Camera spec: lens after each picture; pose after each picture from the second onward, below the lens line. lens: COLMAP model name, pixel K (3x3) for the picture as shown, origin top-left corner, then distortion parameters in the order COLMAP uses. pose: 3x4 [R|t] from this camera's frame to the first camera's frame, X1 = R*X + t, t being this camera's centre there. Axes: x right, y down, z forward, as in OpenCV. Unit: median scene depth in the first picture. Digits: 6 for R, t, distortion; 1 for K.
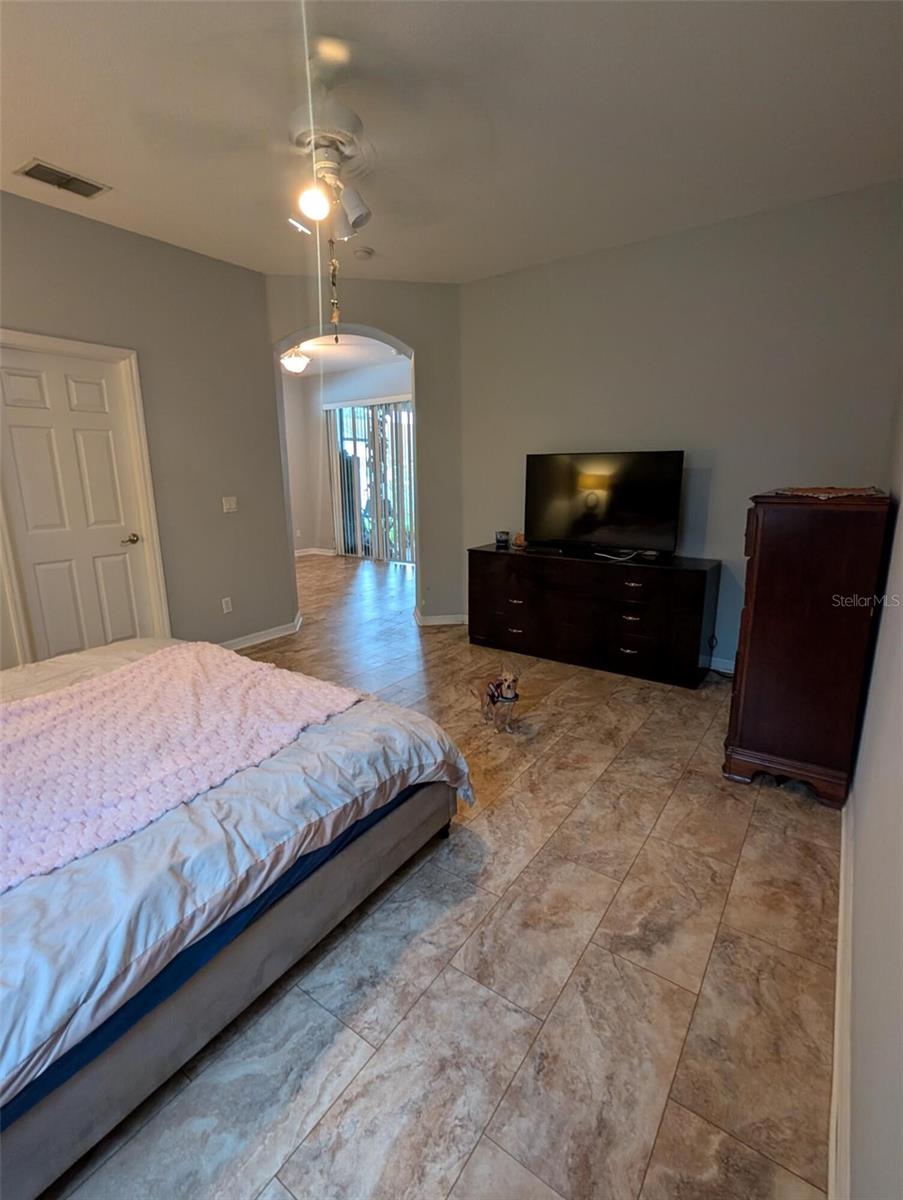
lens RADIAL K [[554.9, 0, 442.9], [0, 554.9, 611.3], [0, 0, 1]] dist [-0.001761, -0.000832]
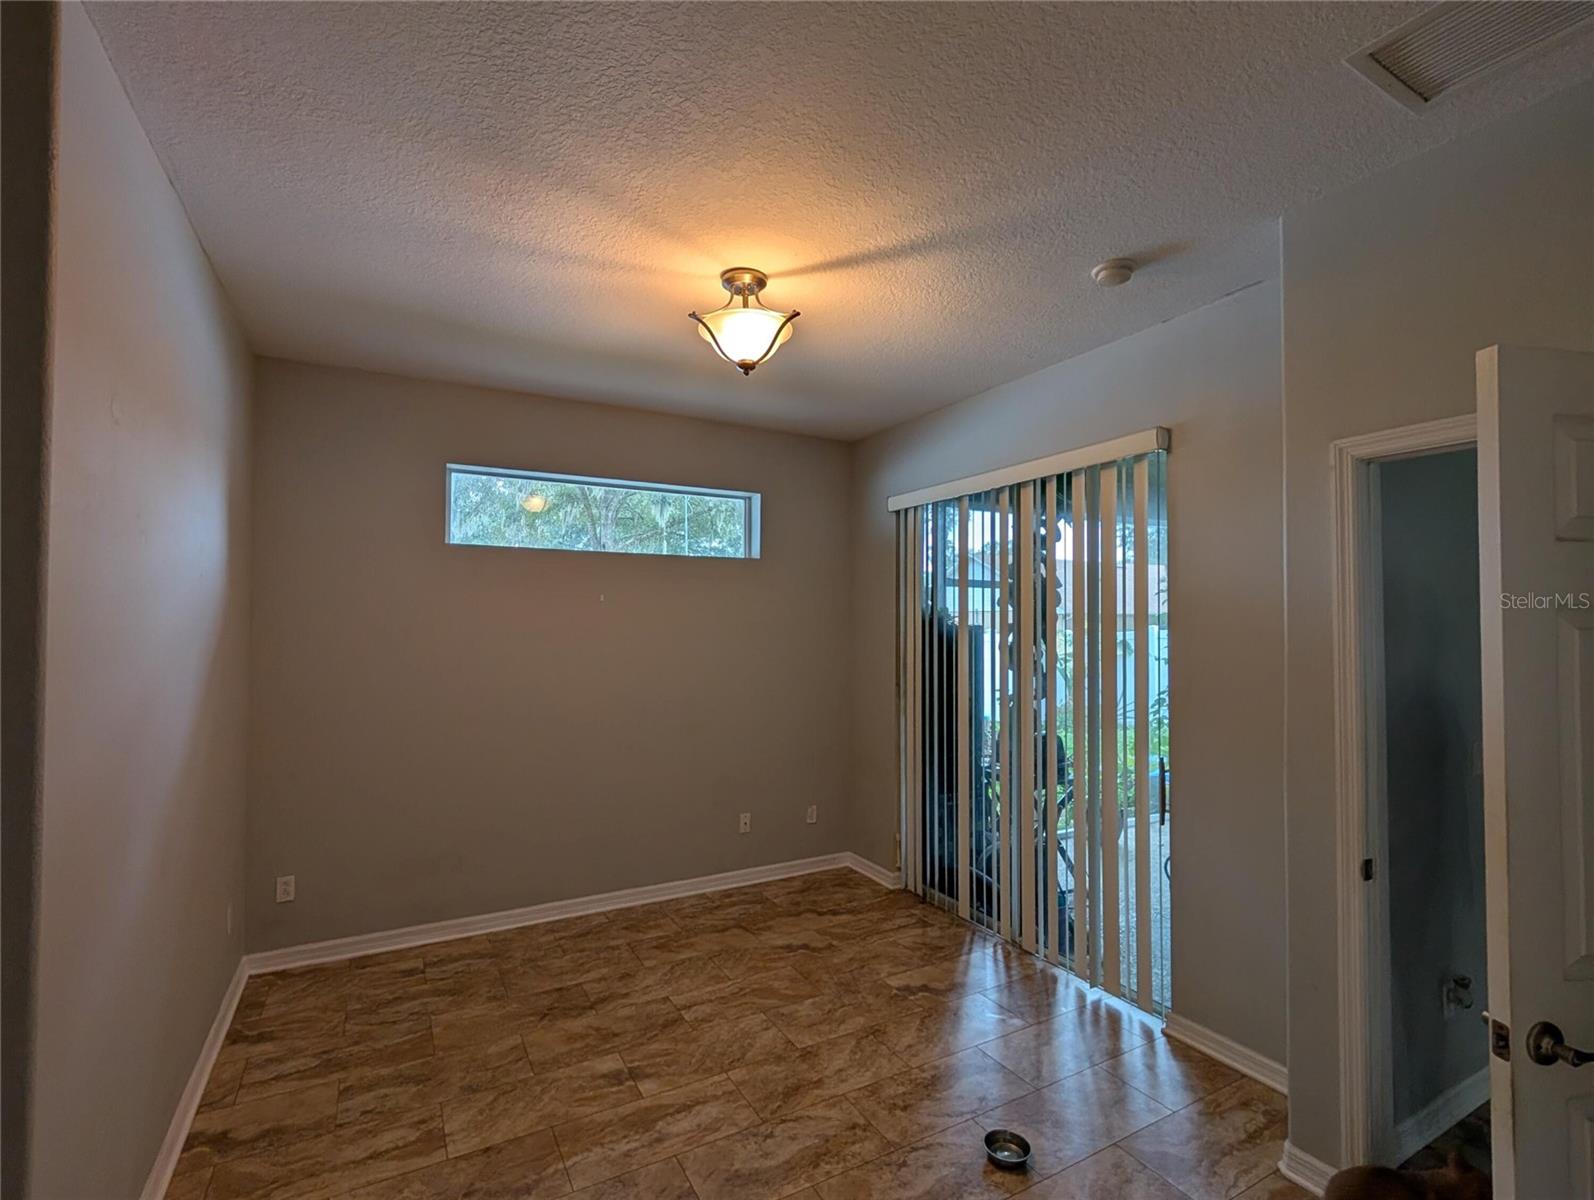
lens RADIAL K [[737.0, 0, 781.6], [0, 737.0, 596.3], [0, 0, 1]] dist [-0.001761, -0.000832]
pose [[0.901059, 0.004630, -0.433671, -0.056444], [-0.119676, 0.963773, -0.238367, -0.167518], [0.416857, 0.266683, 0.868971, 0.521522]]
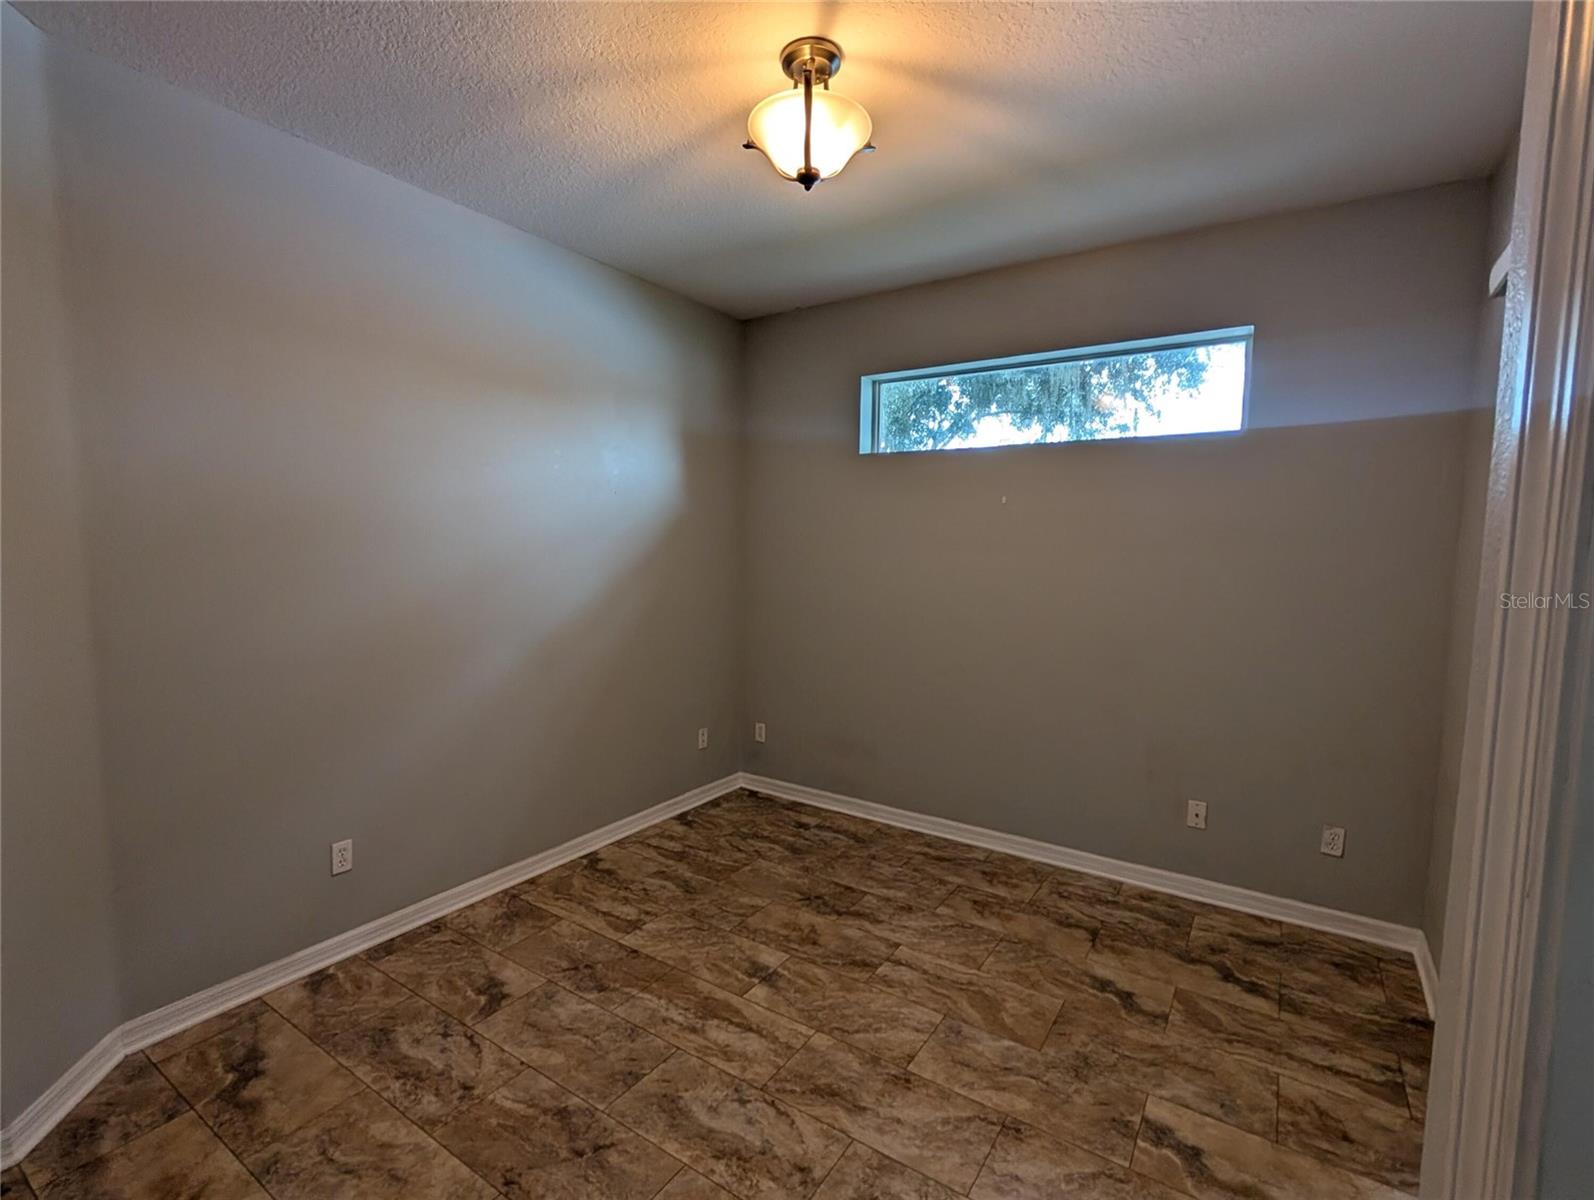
lens RADIAL K [[737.0, 0, 802.8], [0, 737.0, 600.9], [0, 0, 1]] dist [-0.001761, -0.000832]
pose [[0.038915, 0.097676, -0.994457, 0.040214], [-0.247430, 0.965160, 0.085116, -0.218791], [0.968124, 0.242746, 0.061727, 0.765212]]
